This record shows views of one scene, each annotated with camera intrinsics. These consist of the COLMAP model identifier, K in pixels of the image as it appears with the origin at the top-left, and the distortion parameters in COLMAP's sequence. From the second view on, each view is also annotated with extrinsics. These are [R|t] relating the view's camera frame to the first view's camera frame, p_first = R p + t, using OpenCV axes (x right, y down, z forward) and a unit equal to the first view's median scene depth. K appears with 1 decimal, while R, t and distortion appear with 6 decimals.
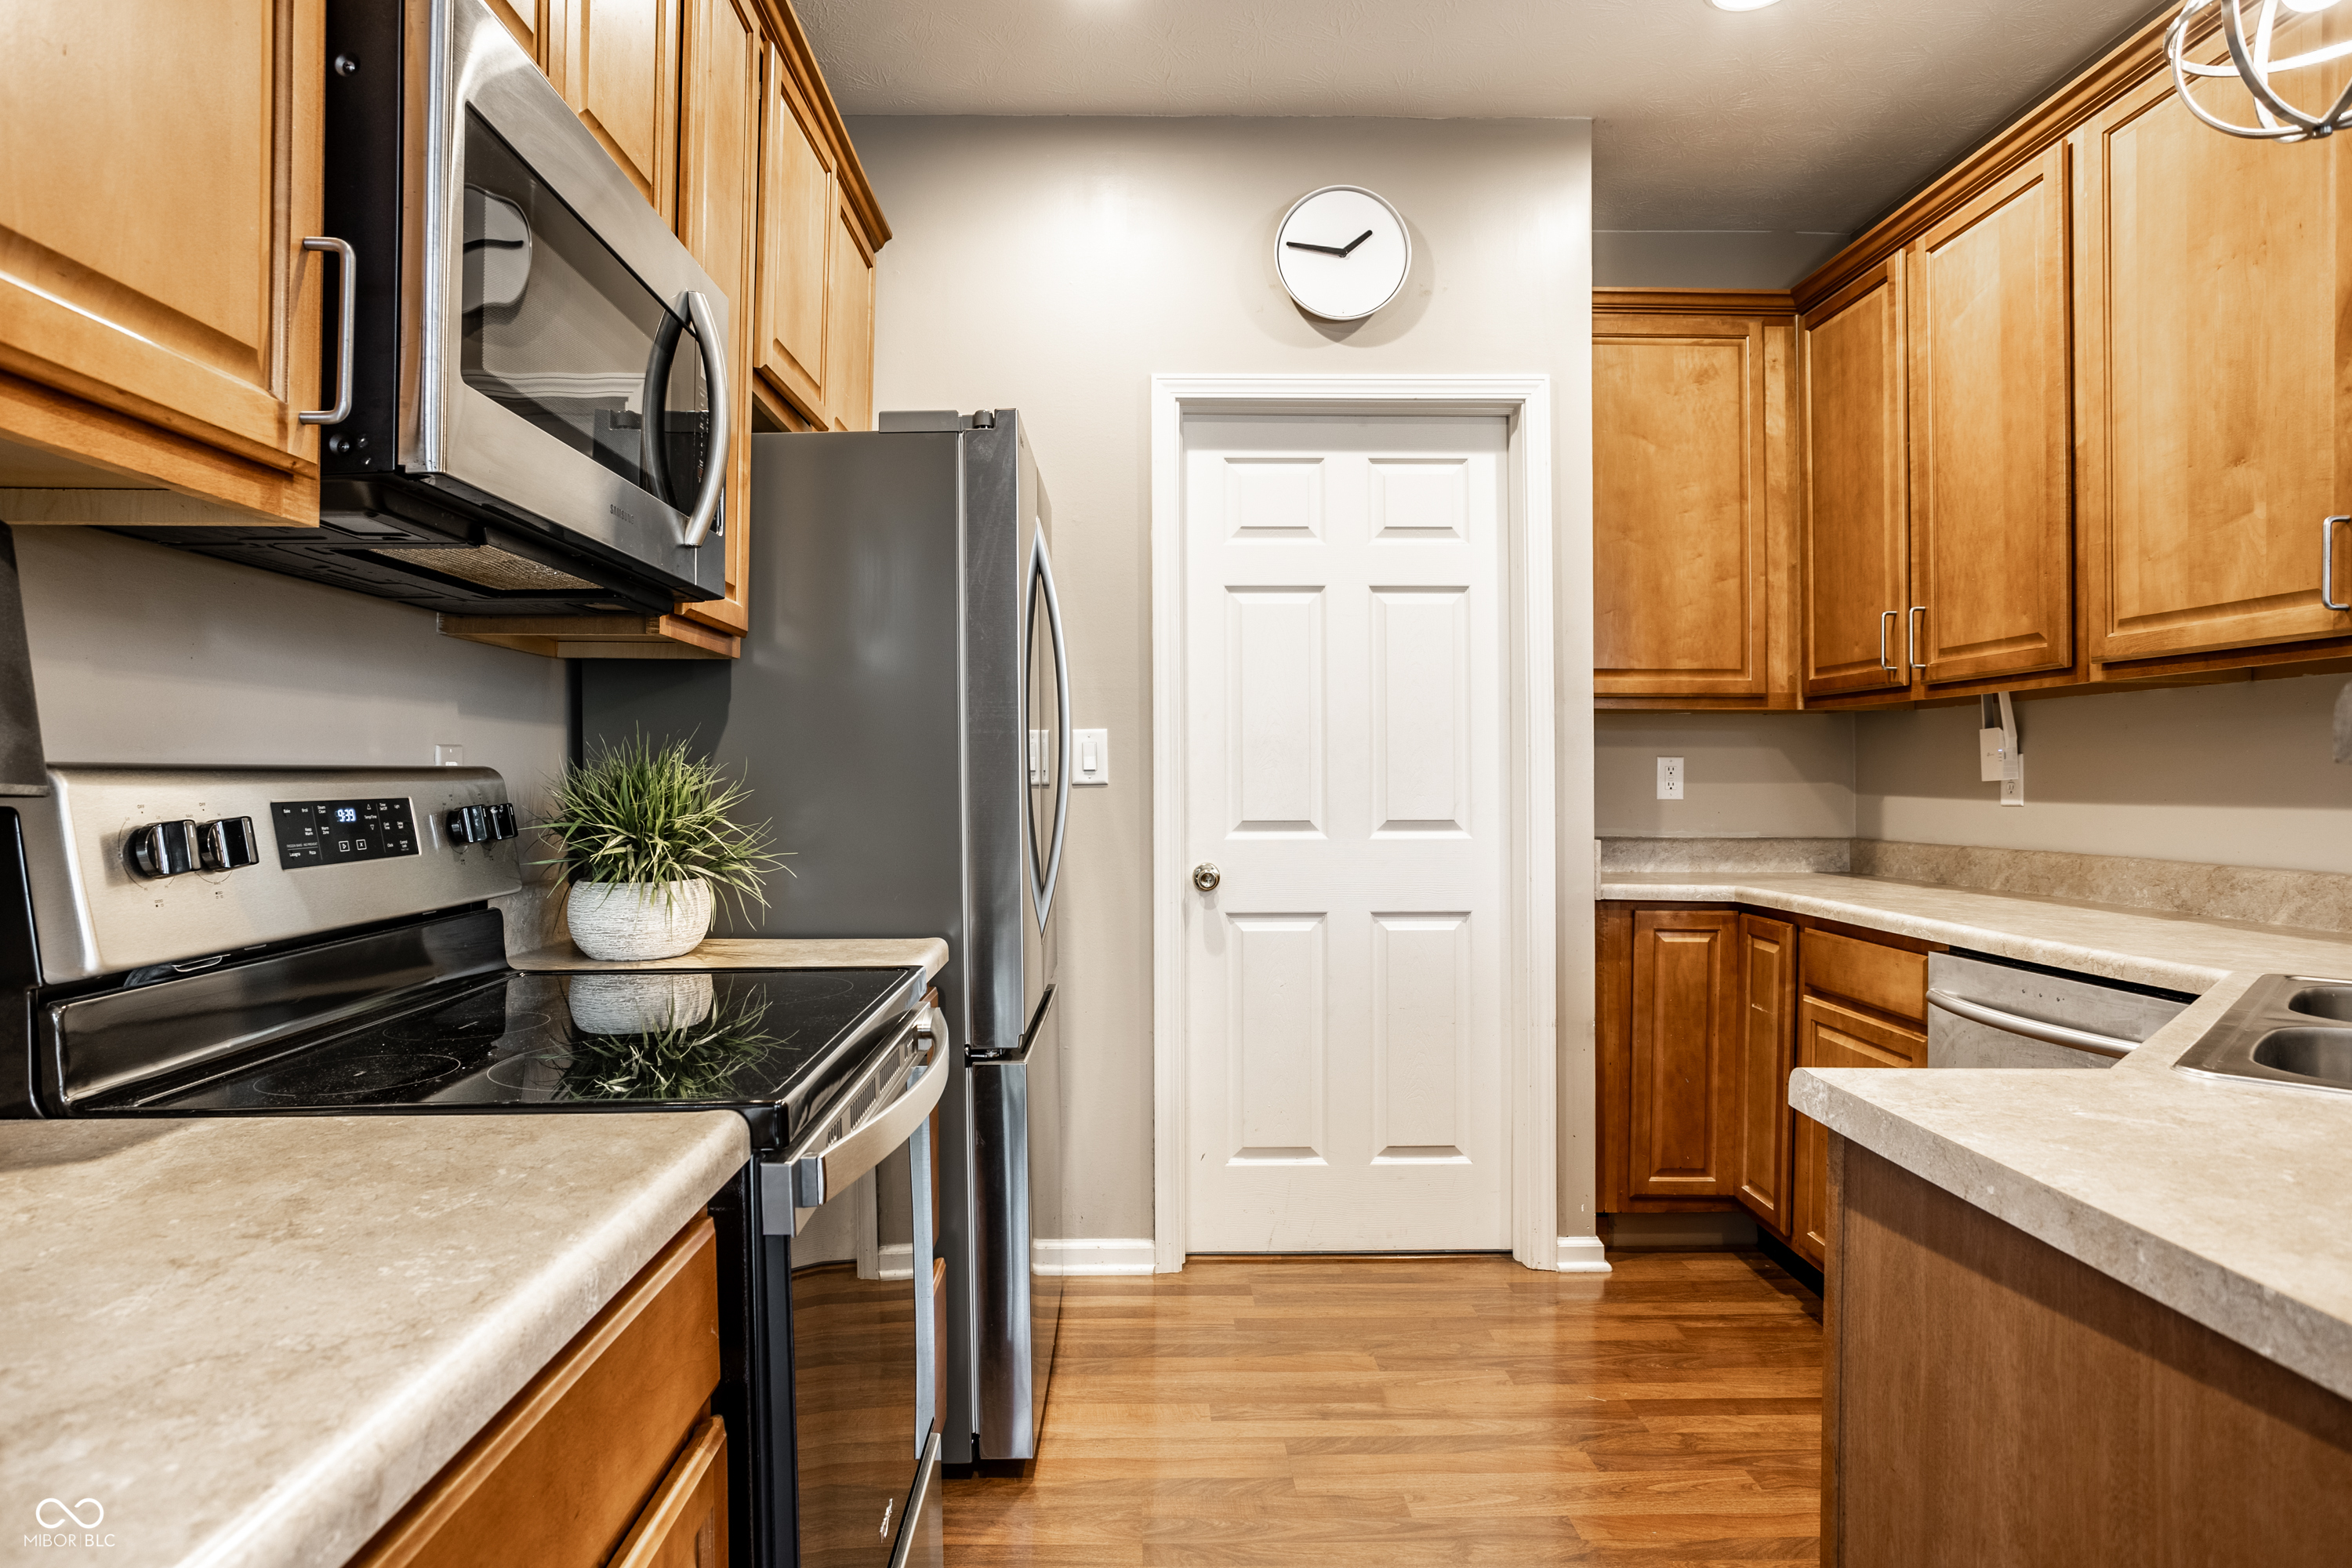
lens RADIAL K [[1304.8, 0, 1168.9], [0, 1304.8, 769.7], [0, 0, 1]] dist [-0.038219, 0.041597]
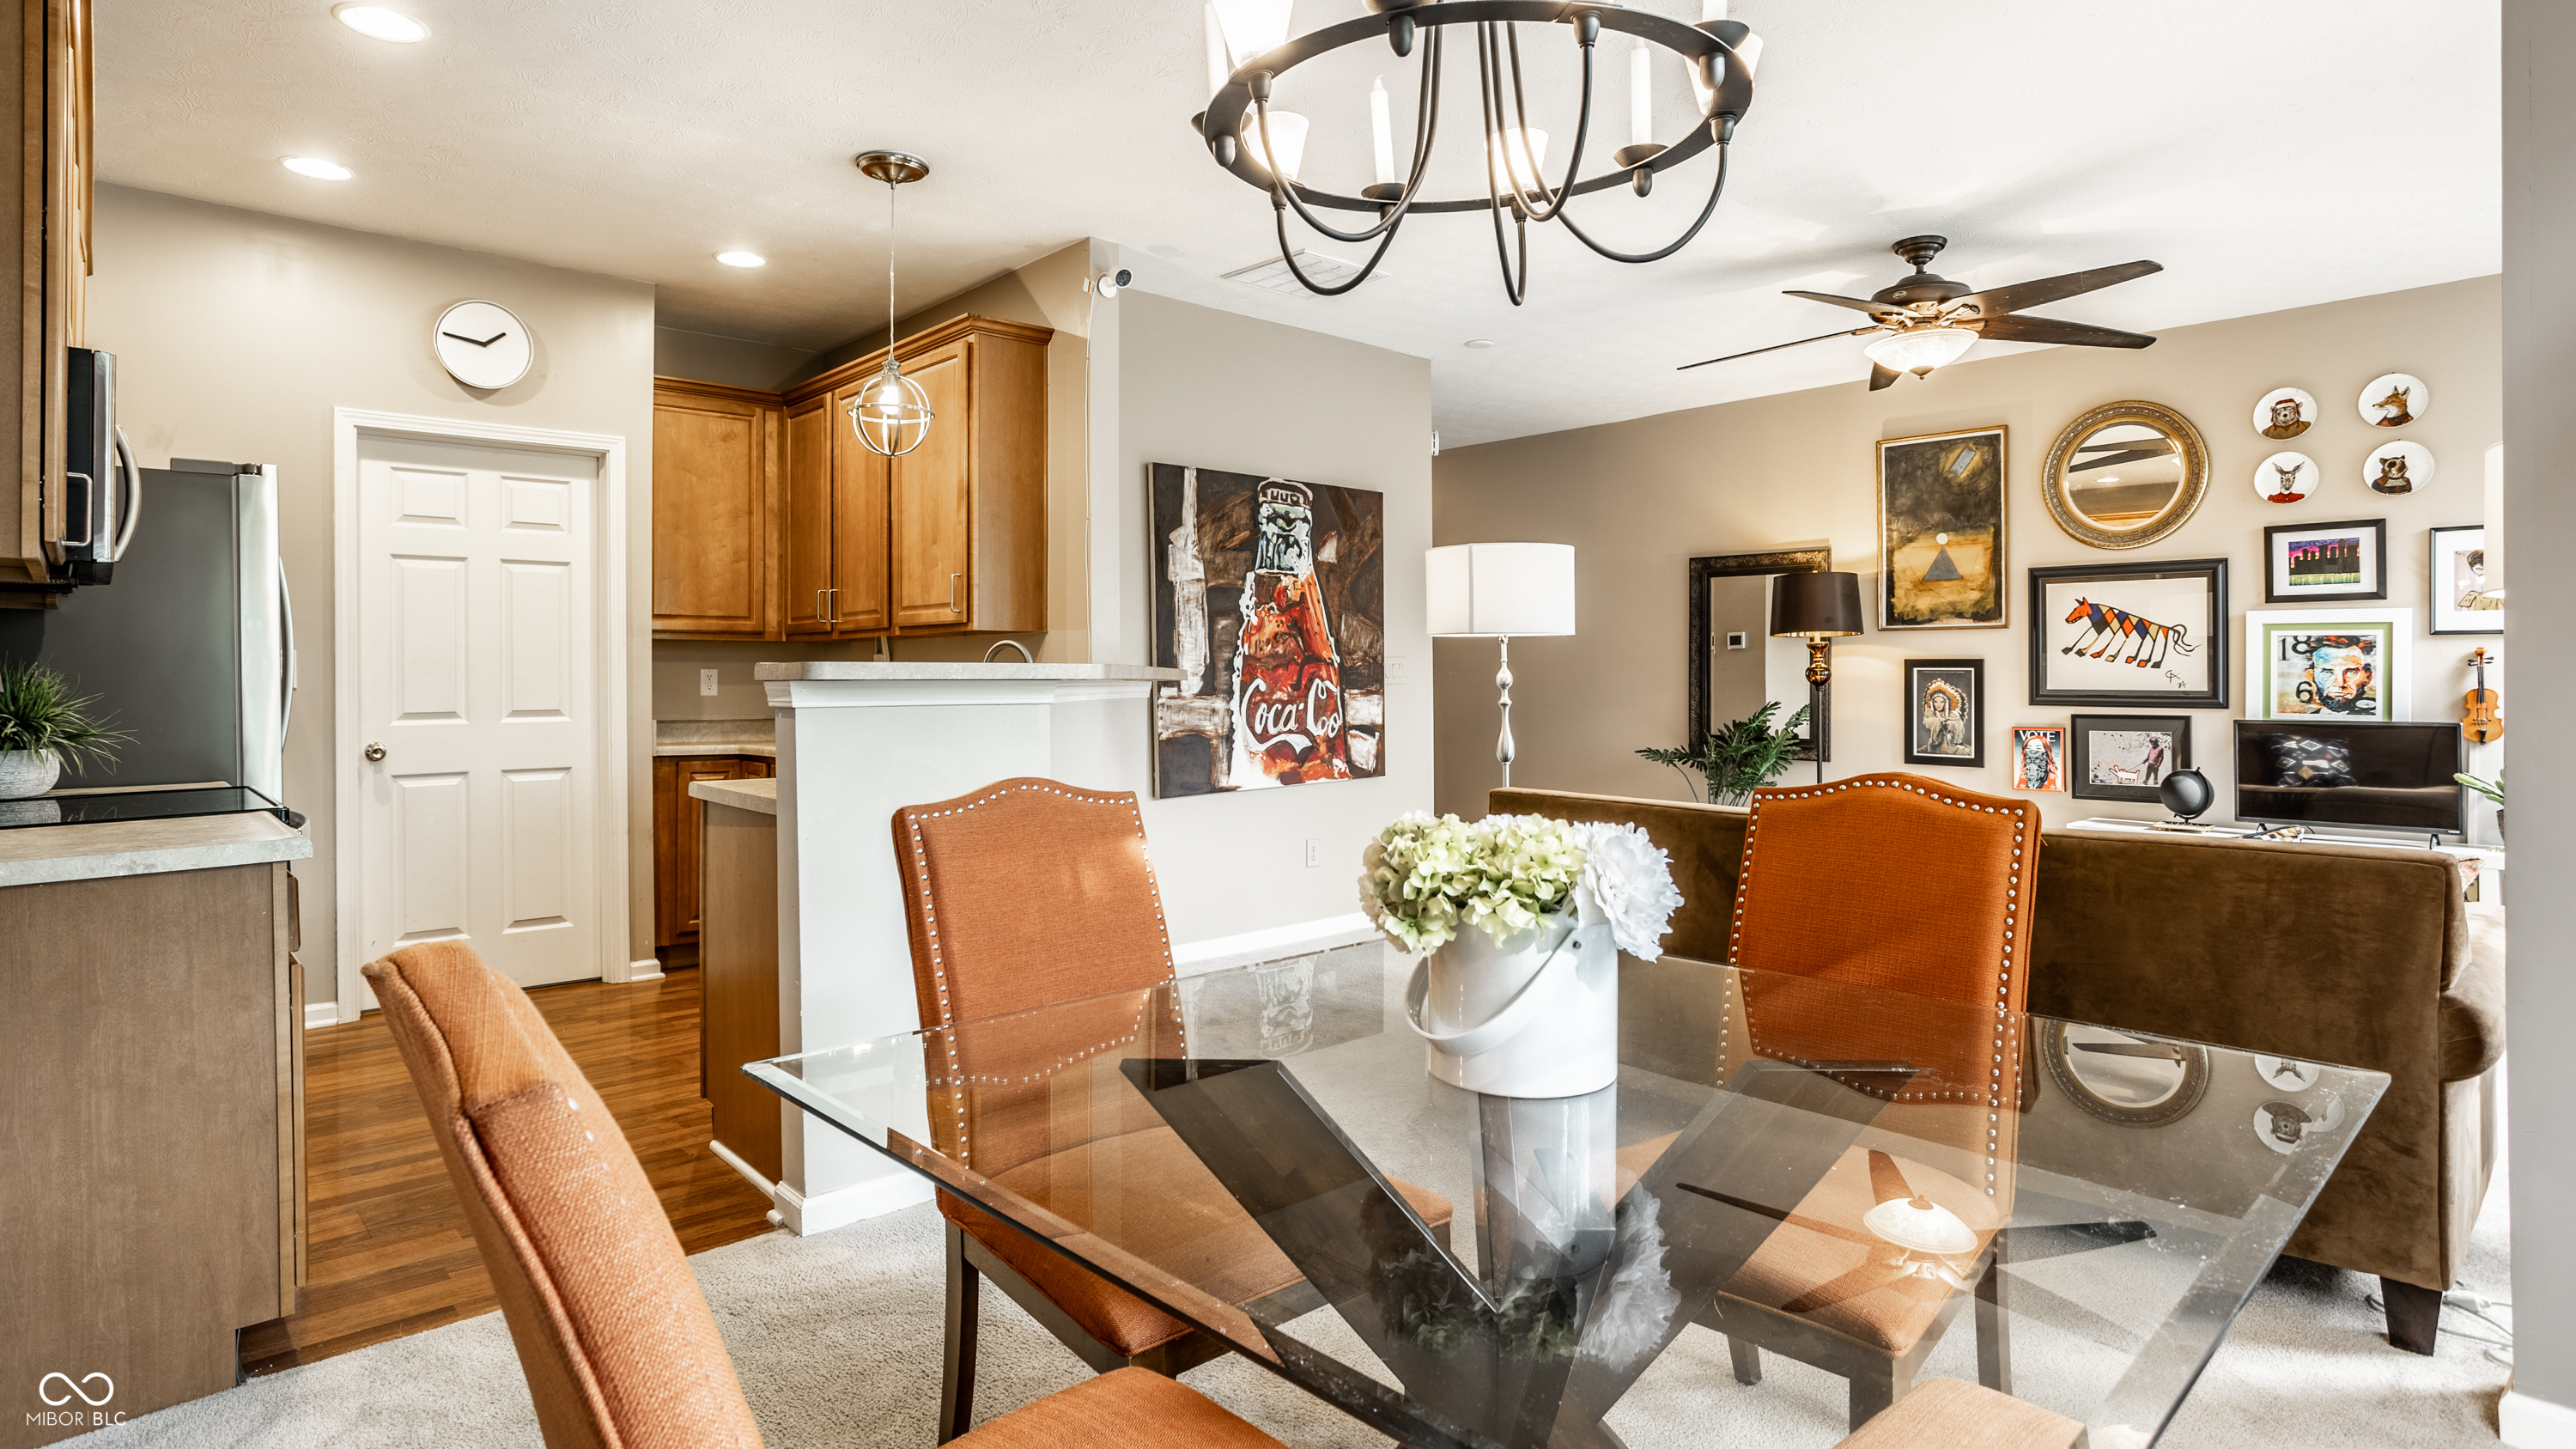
lens RADIAL K [[1323.3, 0, 1287.0], [0, 1323.3, 666.2], [0, 0, 1]] dist [-0.062136, 0.031343]
pose [[0.746998, 0.001724, 0.664825, -0.171880], [0.001767, 0.999988, -0.004579, -0.005334], [-0.664824, 0.004595, 0.746985, -0.767061]]
